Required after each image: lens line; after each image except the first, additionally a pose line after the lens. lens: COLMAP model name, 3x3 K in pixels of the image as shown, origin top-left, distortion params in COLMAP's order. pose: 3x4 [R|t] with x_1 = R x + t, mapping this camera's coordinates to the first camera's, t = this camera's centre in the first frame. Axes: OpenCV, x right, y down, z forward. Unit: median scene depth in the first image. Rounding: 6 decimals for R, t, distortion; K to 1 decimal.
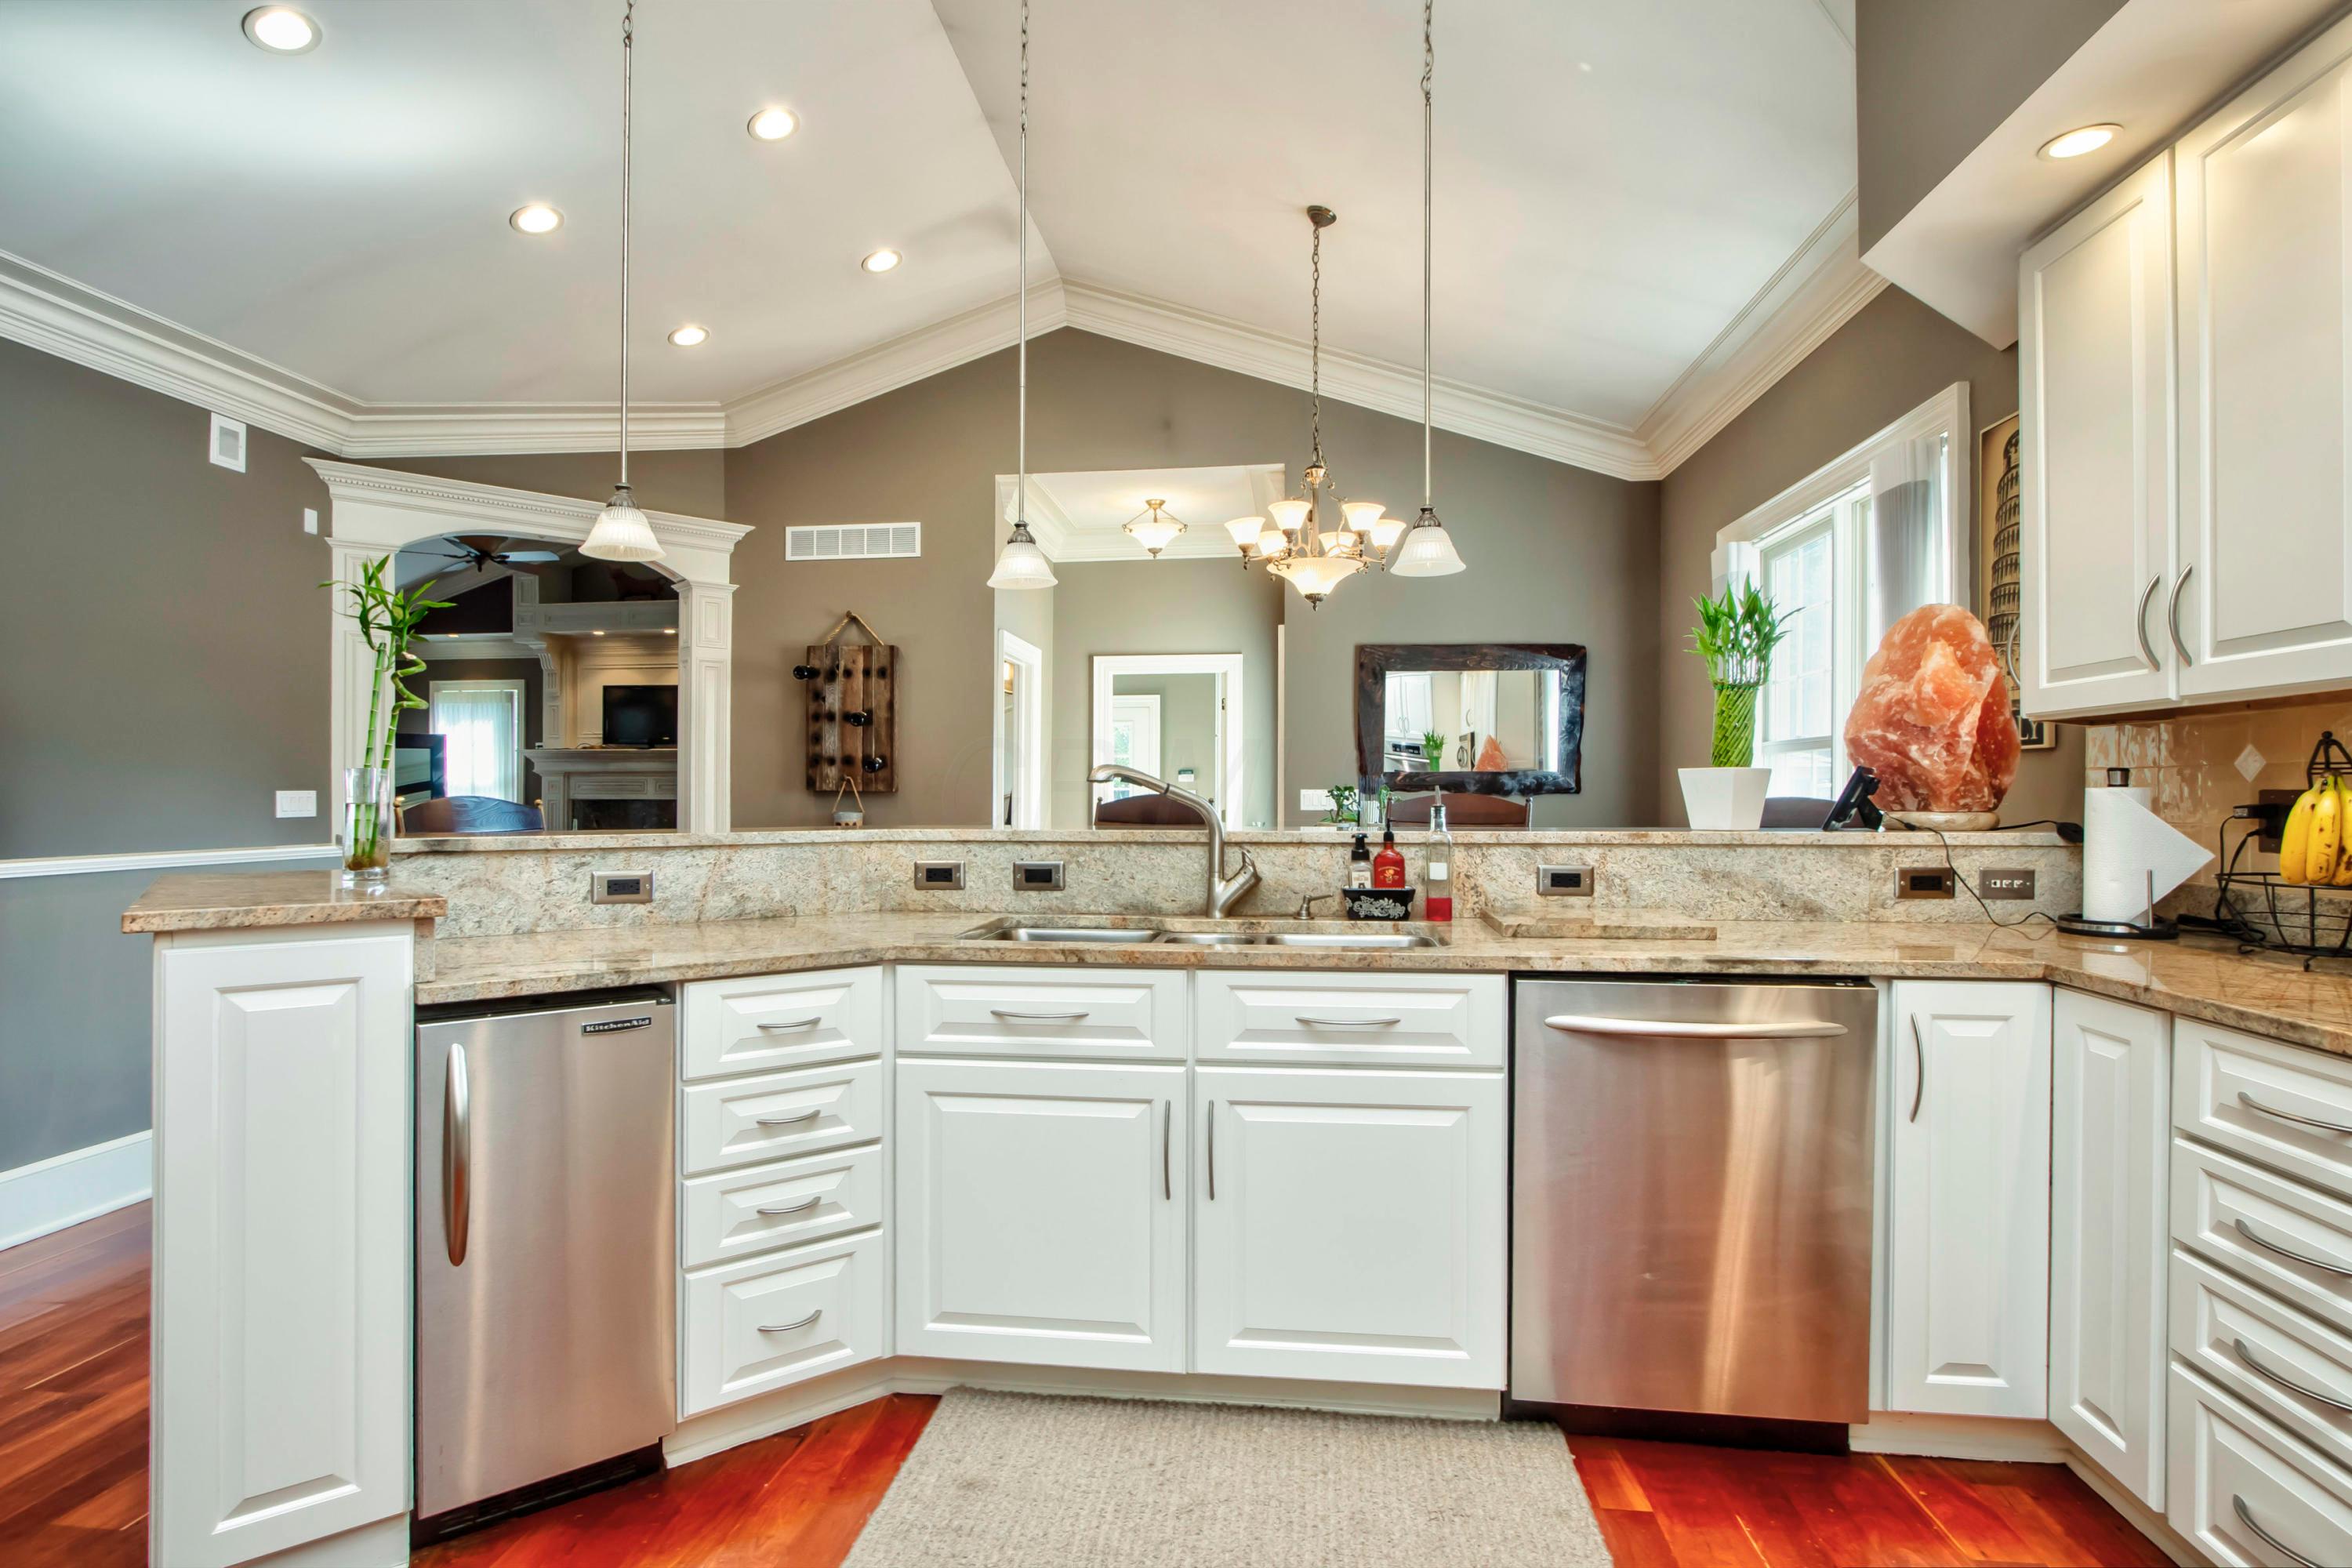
lens RADIAL K [[1166.1, 0, 1177.6], [0, 1166.1, 814.9], [0, 0, 1]] dist [-0.003819, -0.000419]
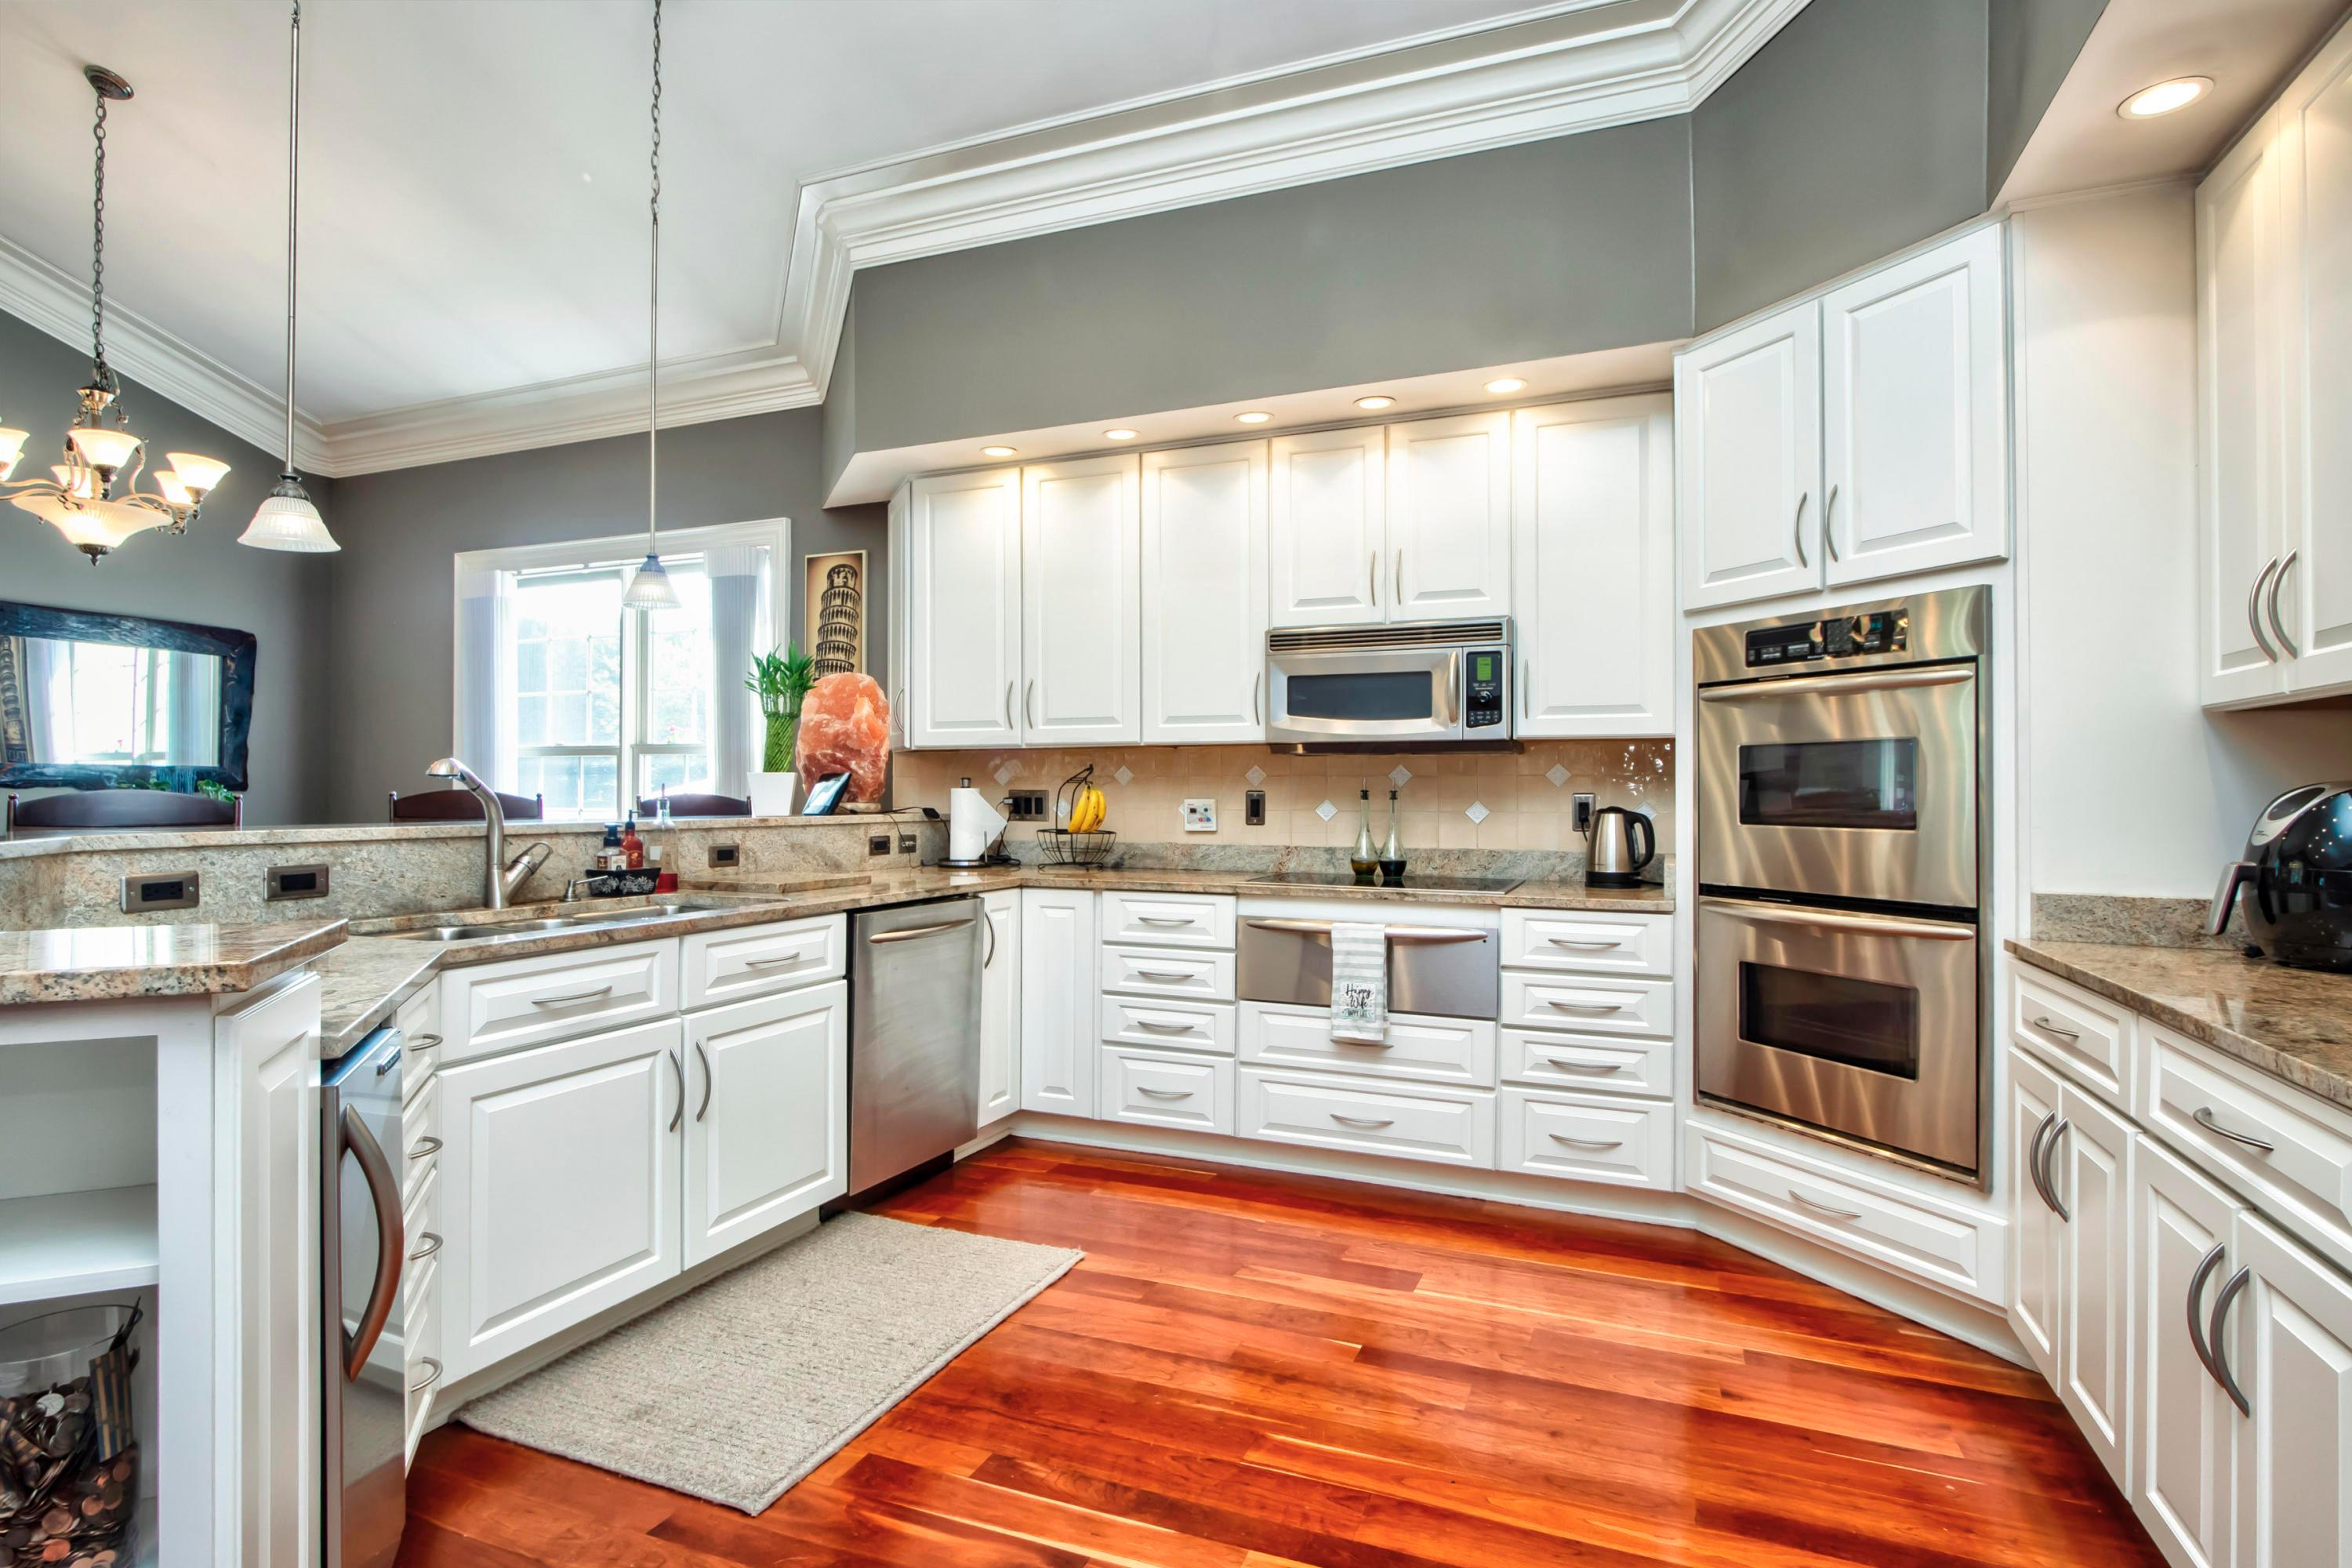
lens RADIAL K [[1118.9, 0, 1063.2], [0, 1118.9, 844.0], [0, 0, 1]] dist [-0.020769, -0.000035]
pose [[0.365215, -0.039807, 0.930072, -0.728195], [0.012569, 0.999205, 0.037830, -0.000006], [-0.930838, -0.002126, 0.365425, 0.177549]]
